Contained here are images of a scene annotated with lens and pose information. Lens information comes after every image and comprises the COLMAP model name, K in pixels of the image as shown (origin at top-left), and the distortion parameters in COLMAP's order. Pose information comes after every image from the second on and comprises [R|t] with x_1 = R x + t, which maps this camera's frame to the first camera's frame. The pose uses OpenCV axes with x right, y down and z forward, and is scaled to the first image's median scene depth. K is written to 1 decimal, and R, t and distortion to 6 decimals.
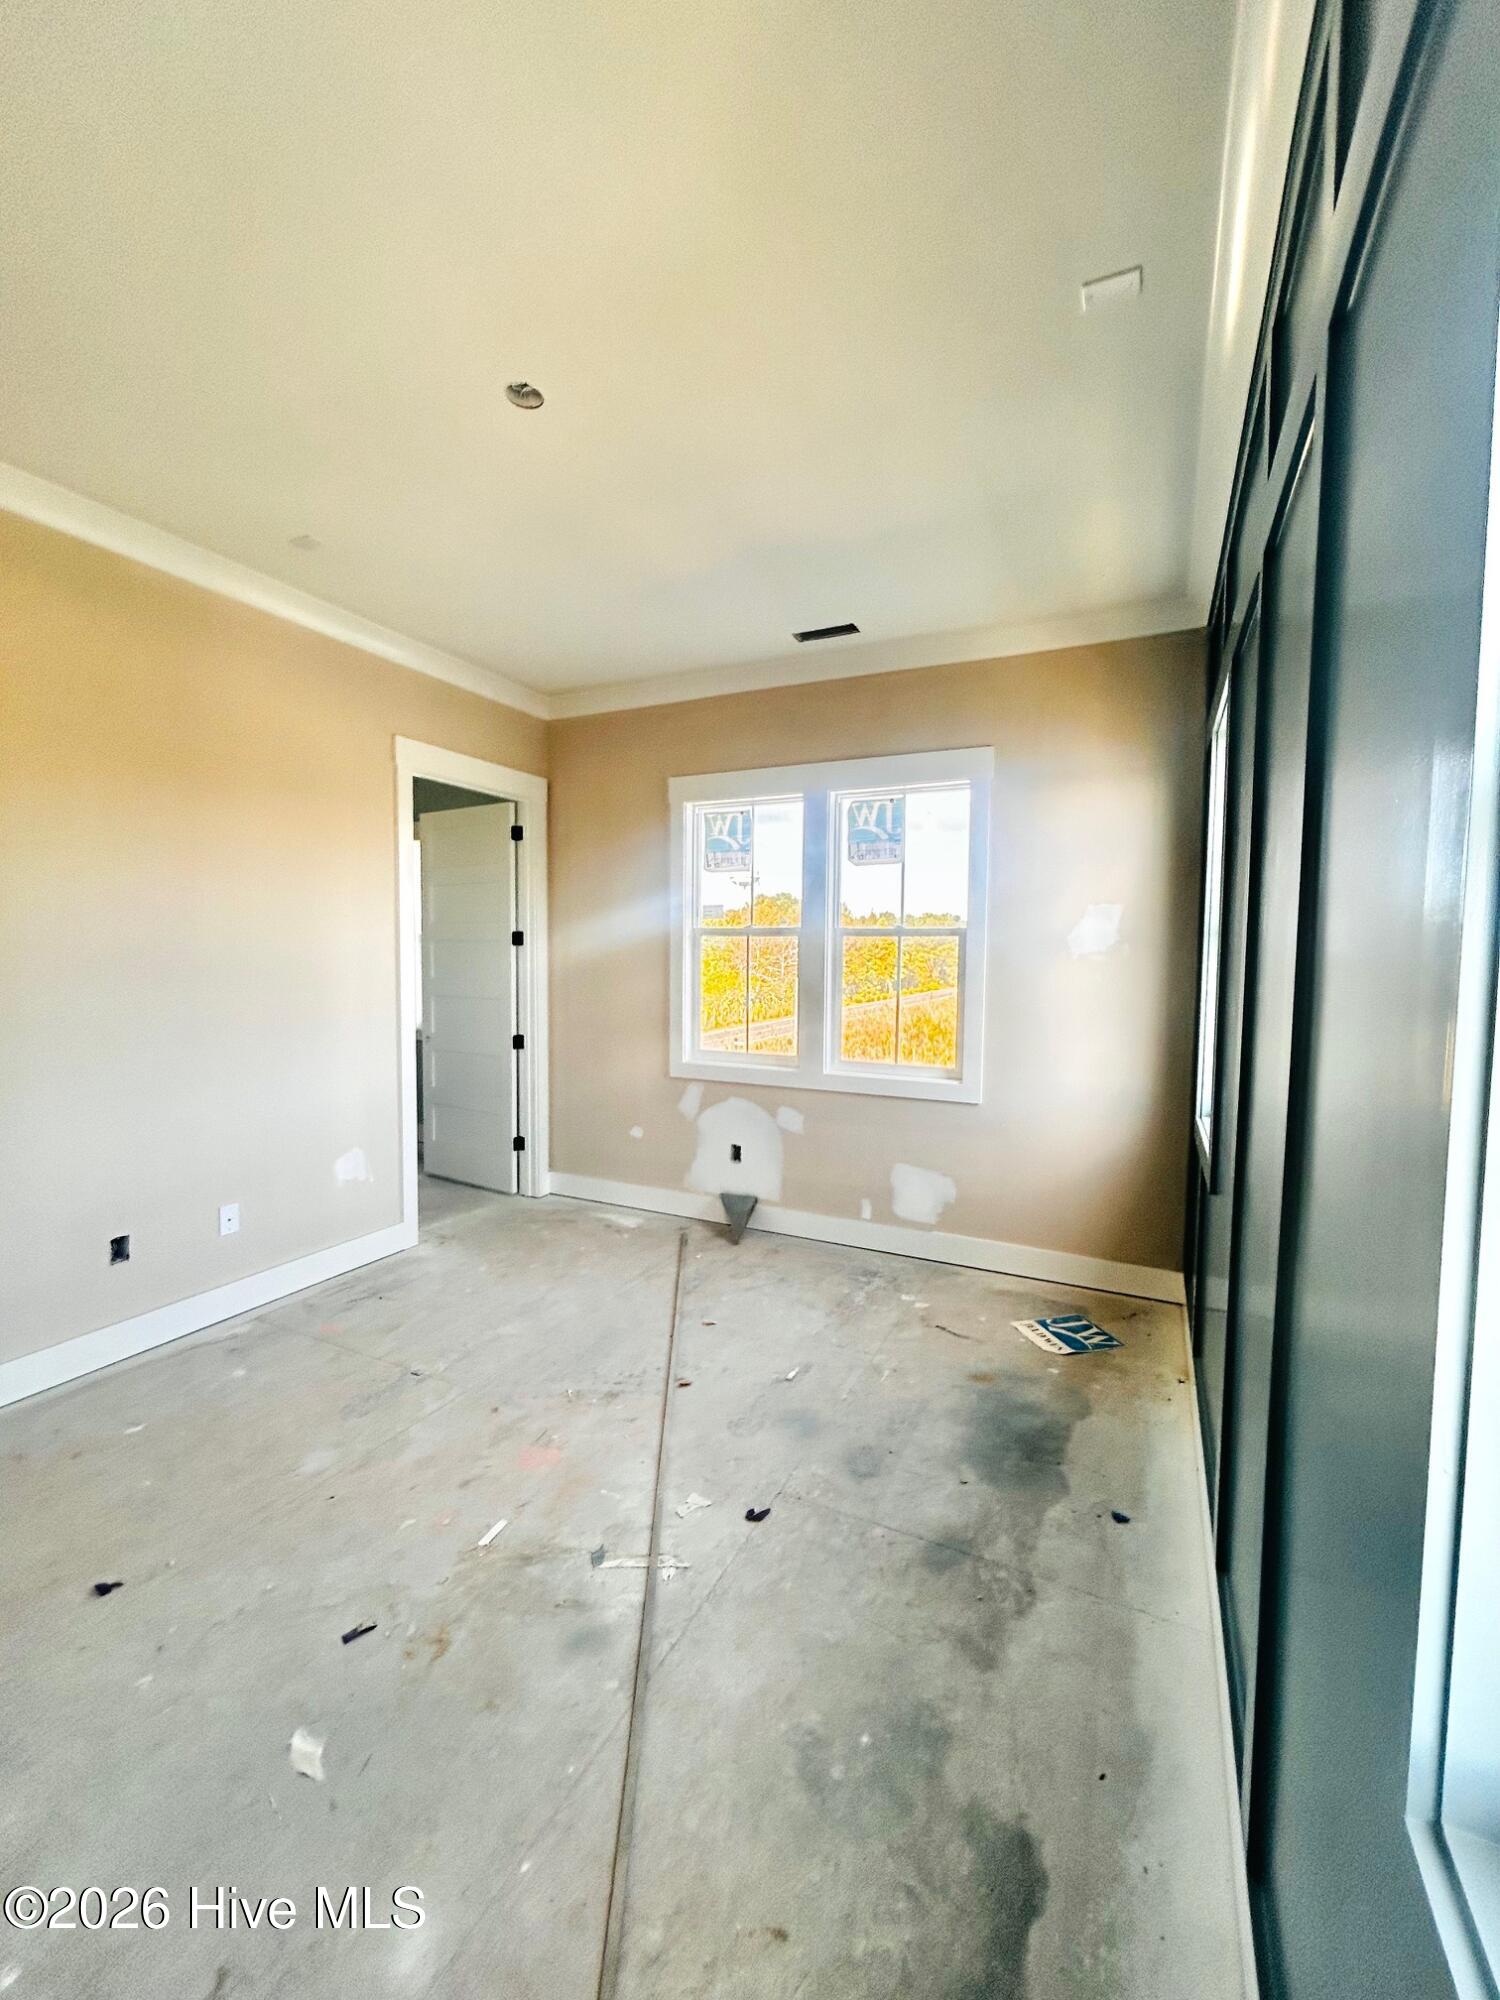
lens RADIAL K [[807.8, 0, 750.0], [0, 807.8, 1007.0], [0, 0, 1]] dist [0.006296, -0.001000]
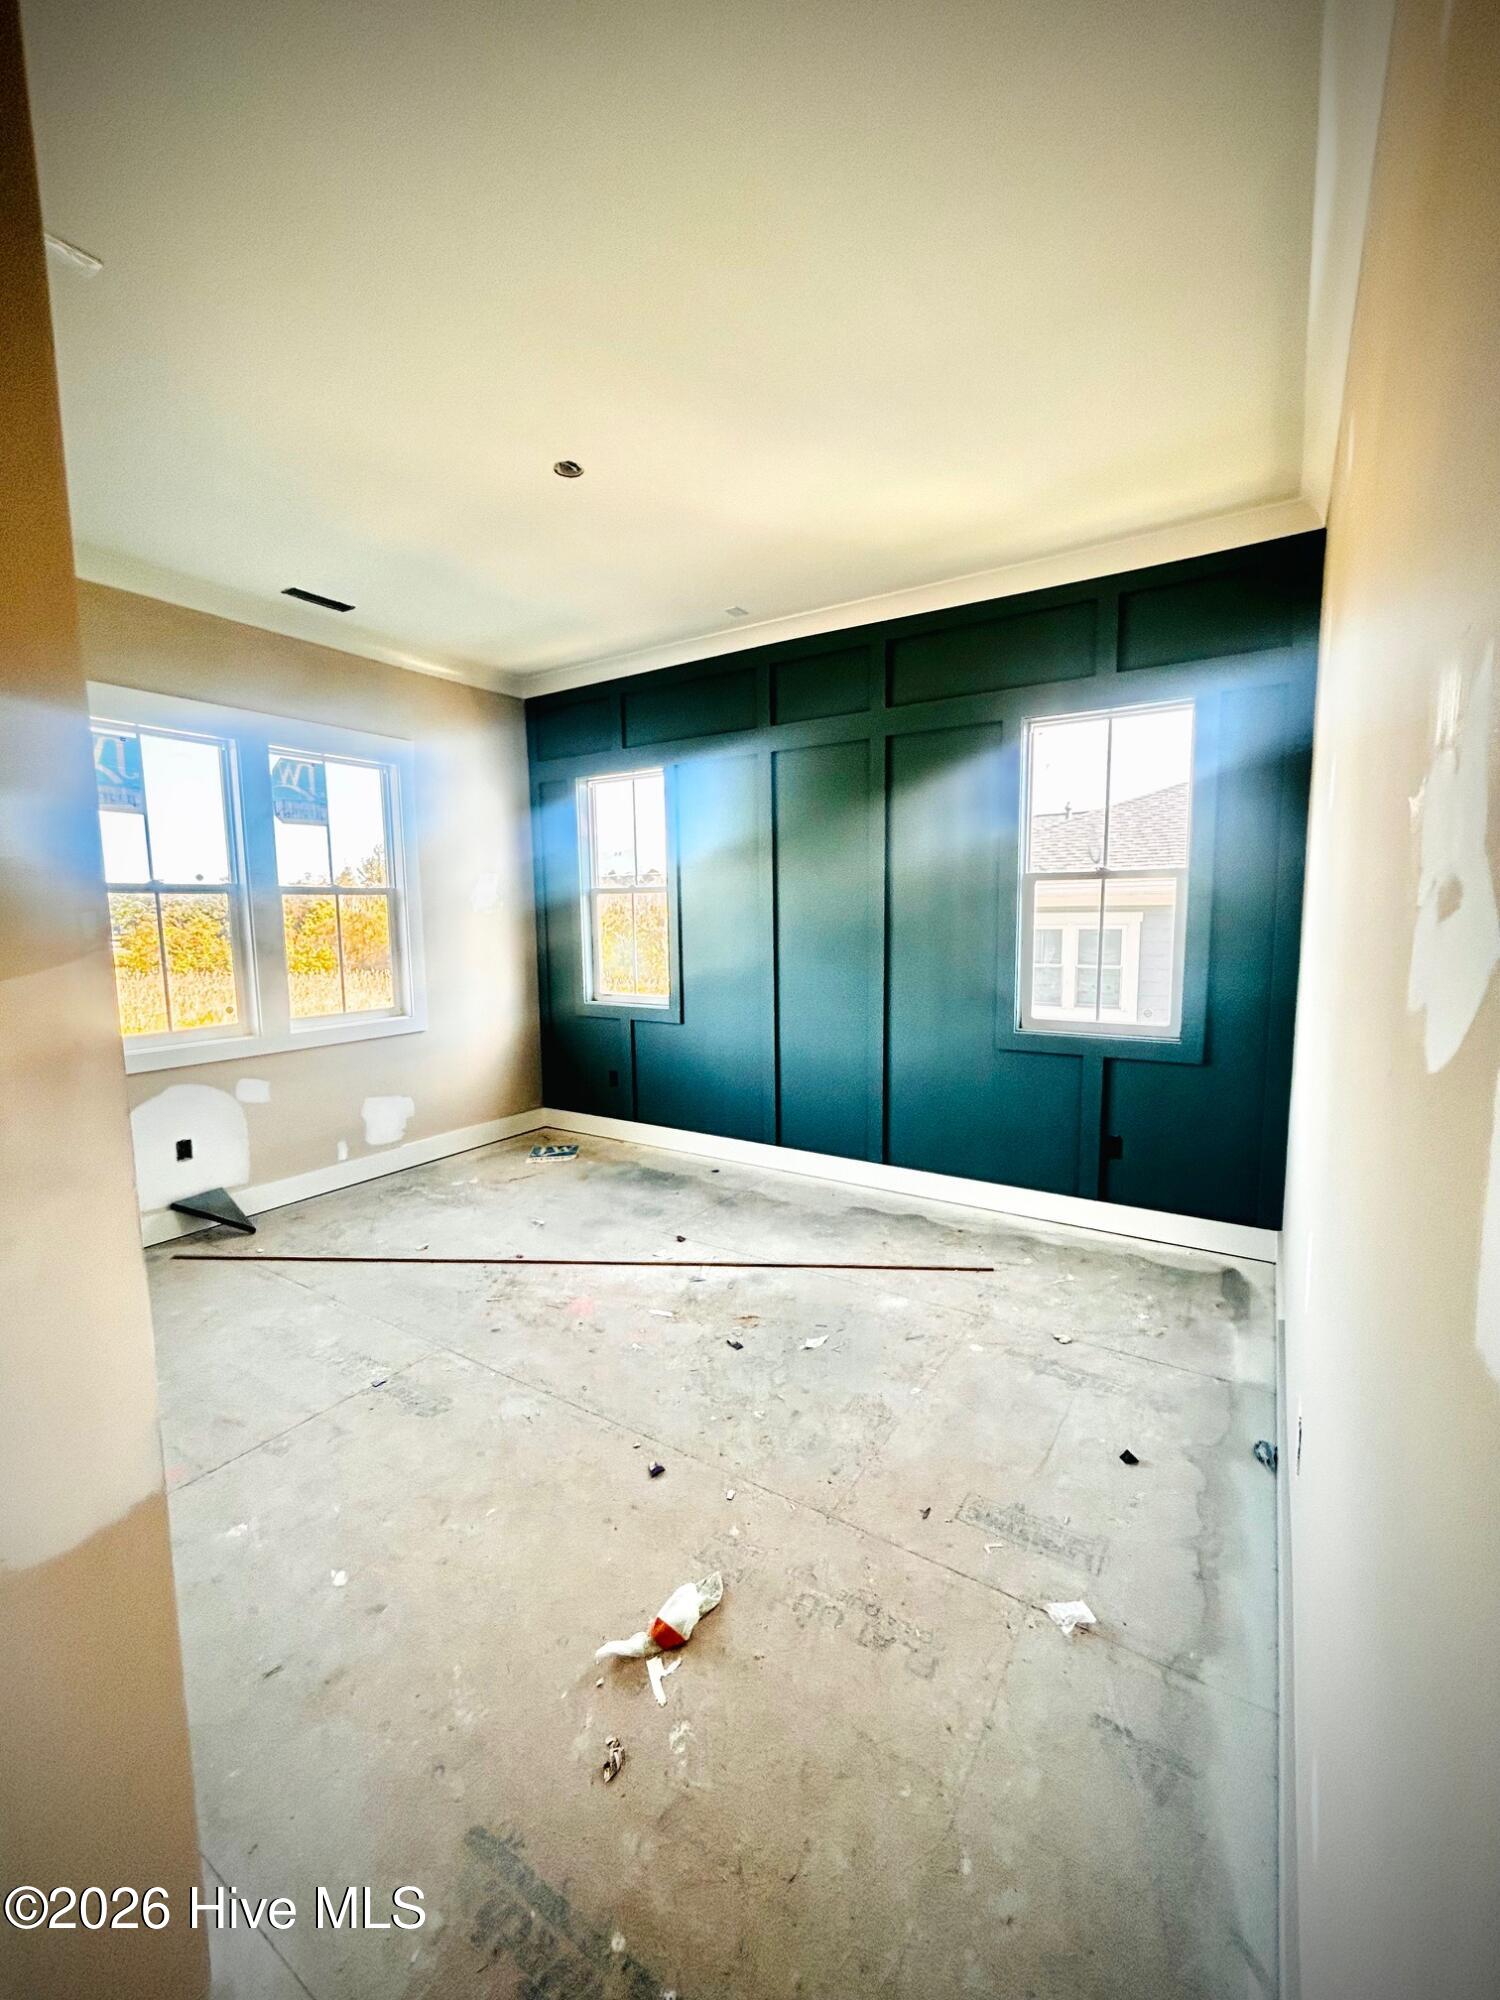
lens RADIAL K [[807.8, 0, 759.7], [0, 807.8, 1000.3], [0, 0, 1]] dist [0.006296, -0.001000]
pose [[0.116801, -0.120229, 0.985851, -0.958562], [0.079788, 0.990573, 0.111351, -0.026050], [-0.989945, 0.065653, 0.125293, 0.357054]]
